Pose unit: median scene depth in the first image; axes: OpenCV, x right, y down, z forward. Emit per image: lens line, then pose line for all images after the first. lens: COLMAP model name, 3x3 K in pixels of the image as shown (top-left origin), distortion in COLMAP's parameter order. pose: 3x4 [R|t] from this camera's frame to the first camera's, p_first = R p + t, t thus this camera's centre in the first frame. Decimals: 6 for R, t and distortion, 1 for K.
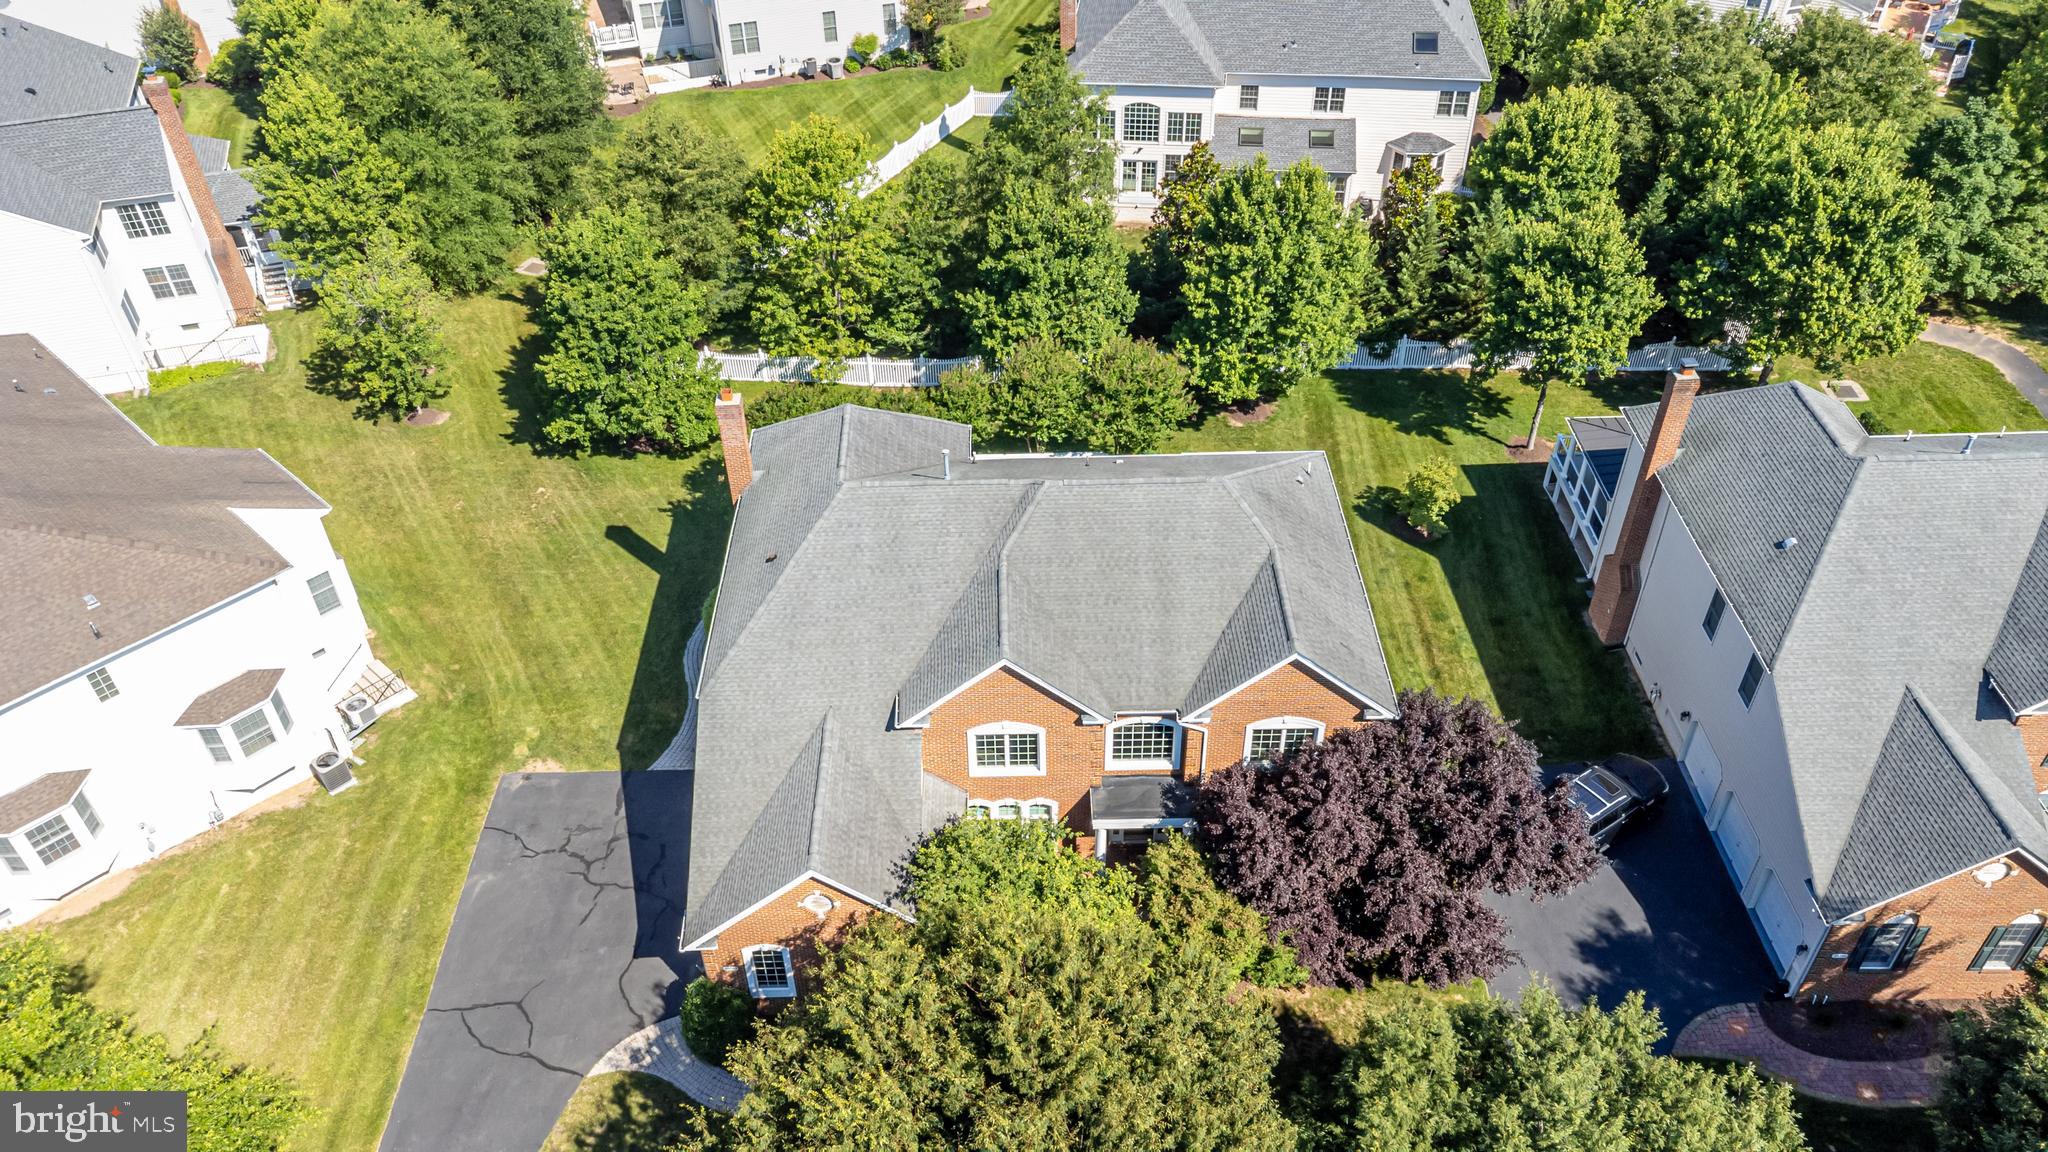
lens RADIAL K [[1535.5, 0, 1025.5], [0, 1535.5, 577.8], [0, 0, 1]] dist [0.019673, 0.046471]
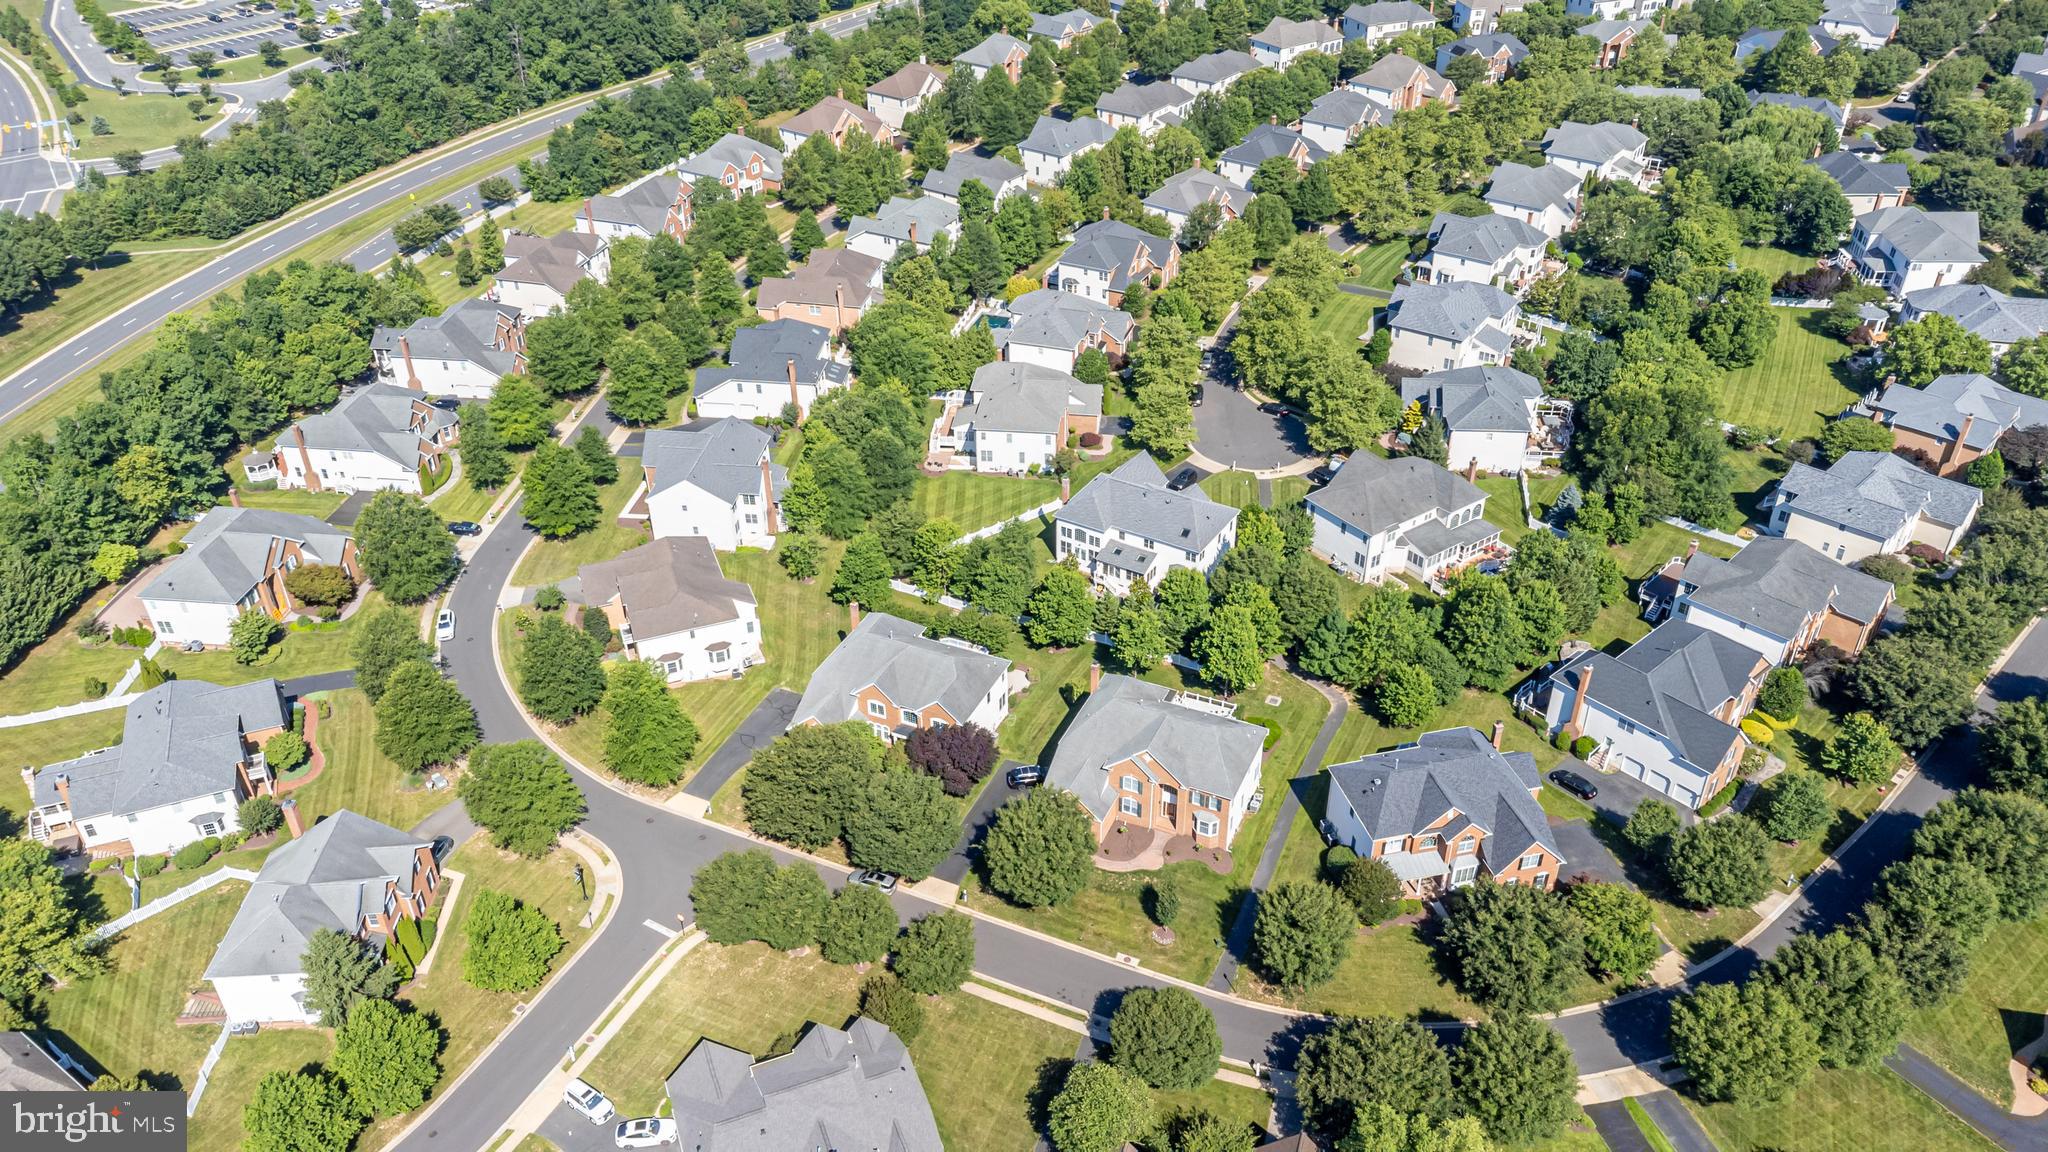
lens RADIAL K [[1535.5, 0, 1036.6], [0, 1535.5, 588.4], [0, 0, 1]] dist [0.019673, 0.046471]
pose [[0.905918, 0.244099, -0.346019, 1.418161], [-0.276704, 0.959787, -0.047361, -0.094801], [0.320544, 0.138650, 0.937031, -2.234372]]
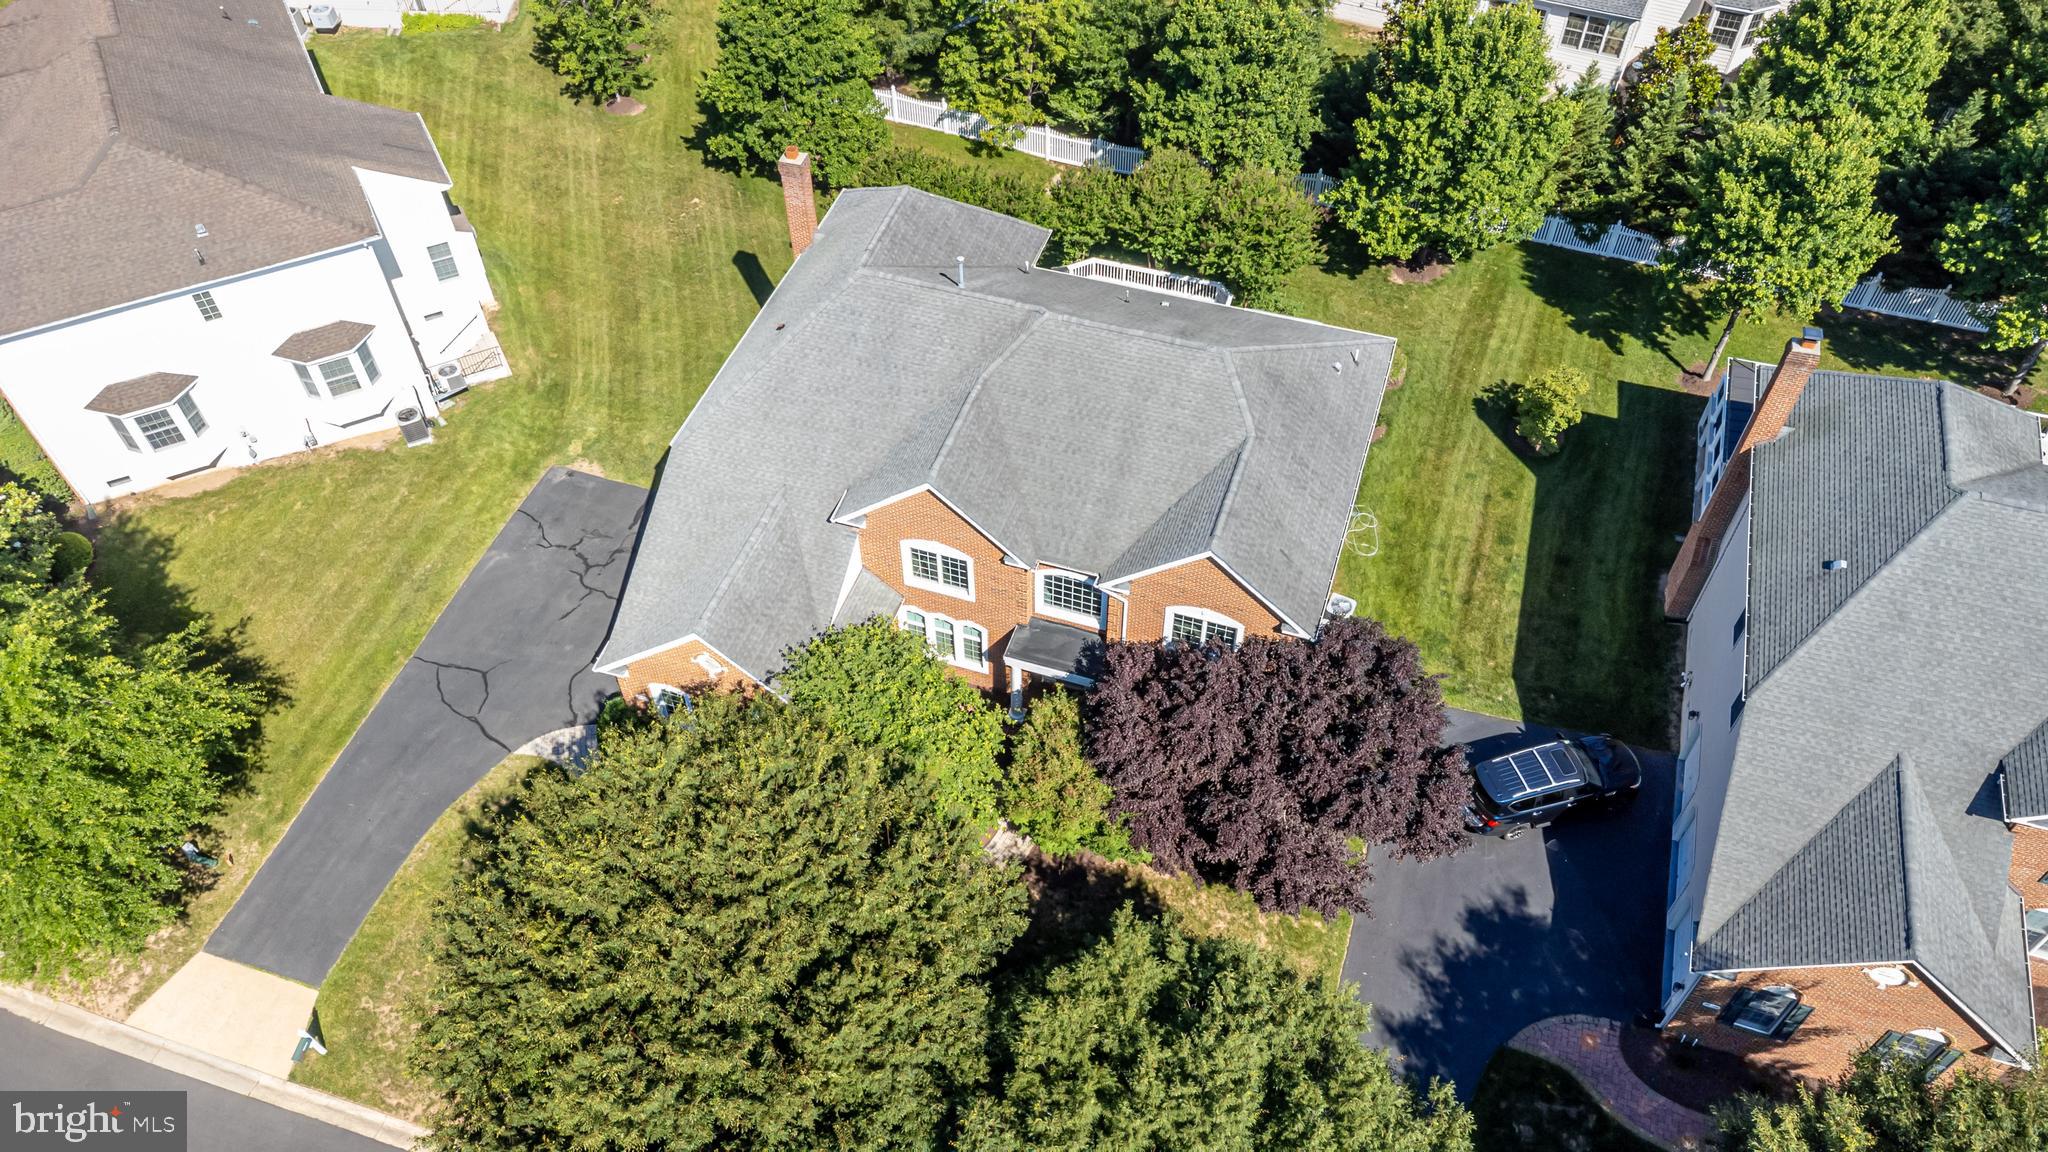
lens RADIAL K [[1535.5, 0, 1029.1], [0, 1535.5, 584.8], [0, 0, 1]] dist [0.019673, 0.046471]
pose [[0.943879, 0.256871, -0.207630, 0.223938], [-0.217374, 0.956402, 0.195047, -0.076464], [0.248680, -0.138968, 0.958565, 0.035776]]
